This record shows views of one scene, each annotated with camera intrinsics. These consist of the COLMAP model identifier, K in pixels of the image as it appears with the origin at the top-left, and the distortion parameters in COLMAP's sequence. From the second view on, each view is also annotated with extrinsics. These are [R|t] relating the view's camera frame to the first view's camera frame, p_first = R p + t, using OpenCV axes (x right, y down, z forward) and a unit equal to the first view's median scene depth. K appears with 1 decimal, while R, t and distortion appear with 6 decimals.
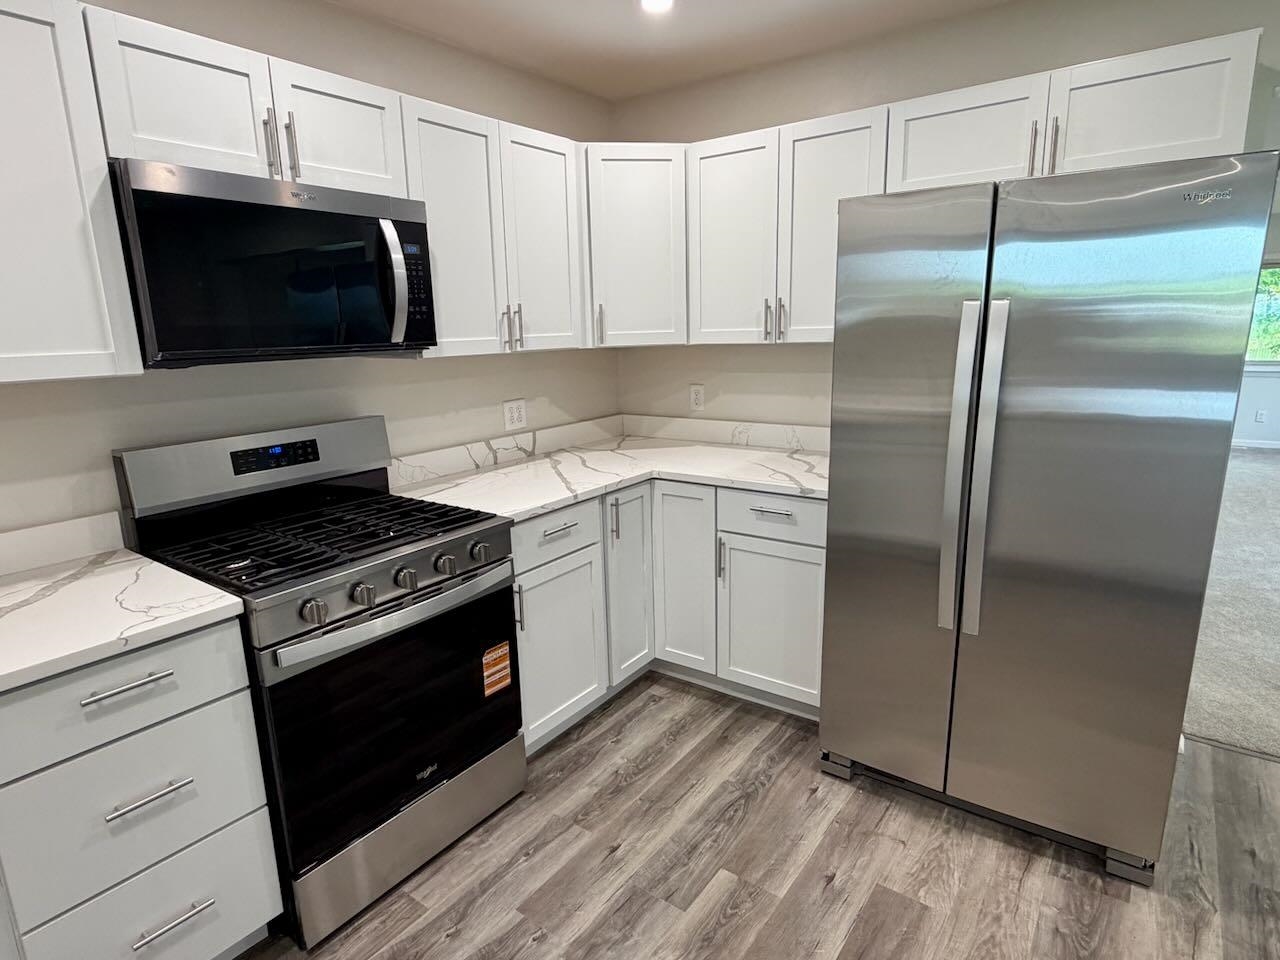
lens RADIAL K [[715.9, 0, 637.4], [0, 715.9, 486.3], [0, 0, 1]] dist [-0.003826, -0.000348]
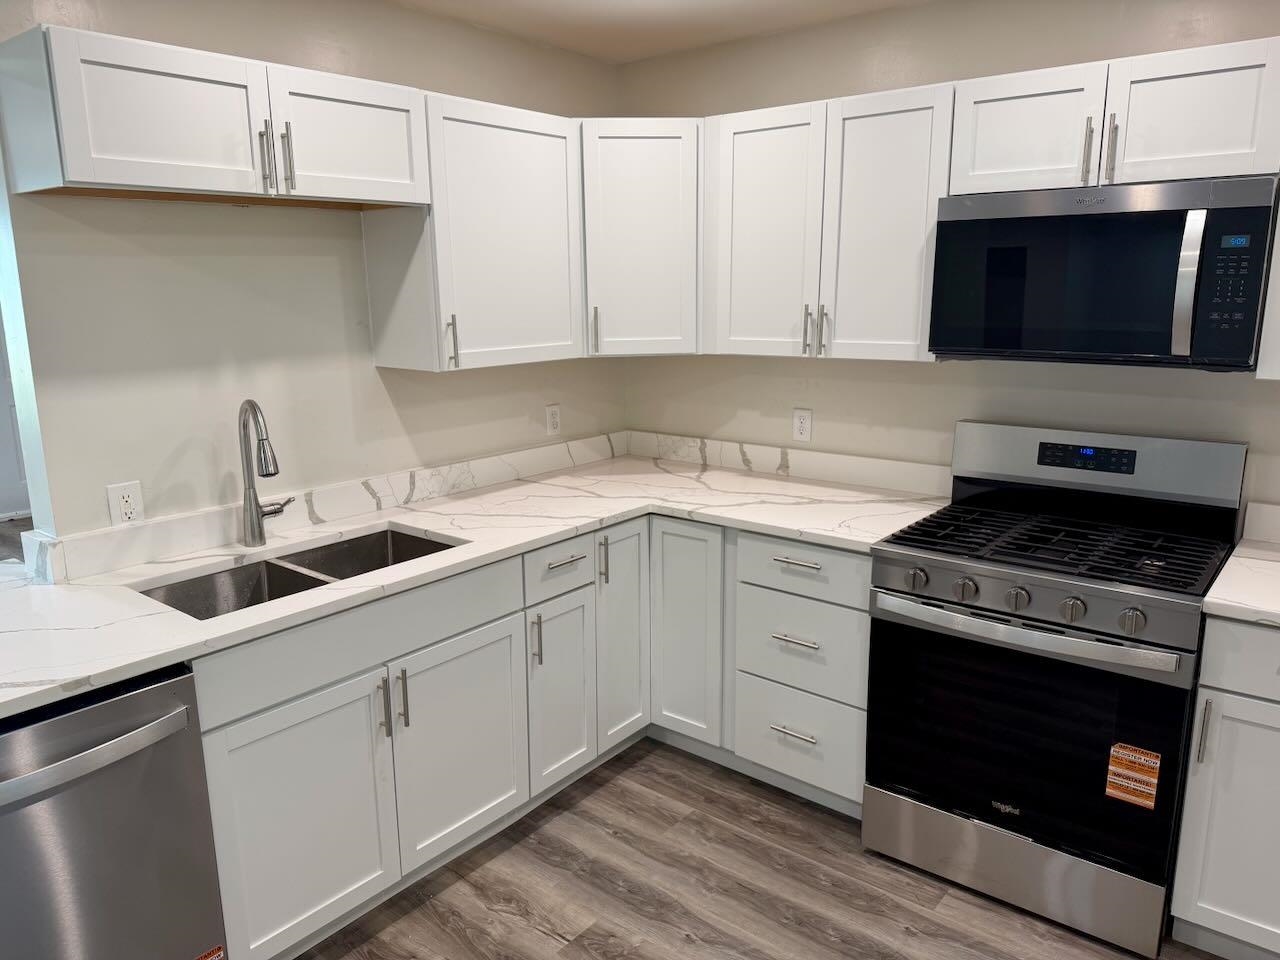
lens RADIAL K [[904.6, 0, 635.5], [0, 904.6, 482.8], [0, 0, 1]] dist [0.046286, -0.052915]
pose [[-0.047957, 0.233920, -0.971072, 0.744956], [-0.214264, 0.947151, 0.238739, -0.175391], [0.975598, 0.219515, 0.004698, 0.401189]]
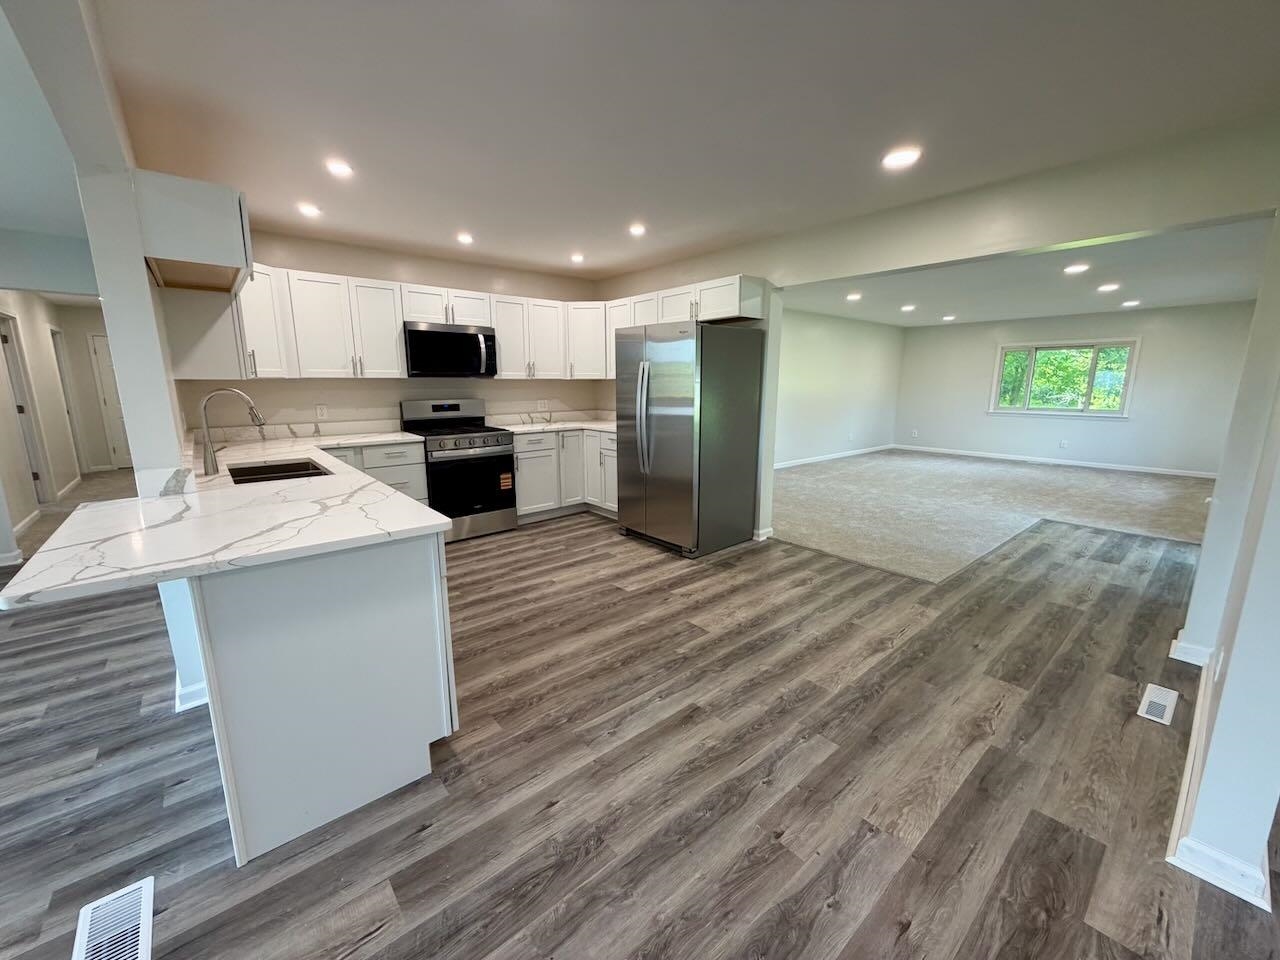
lens RADIAL K [[511.3, 0, 641.7], [0, 511.3, 479.6], [0, 0, 1]] dist [0.000934, 0.000135]
pose [[0.973653, 0.066296, -0.218184, 0.849893], [-0.072986, 0.997074, -0.022741, 0.261781], [0.216038, 0.038066, 0.975643, -1.003170]]
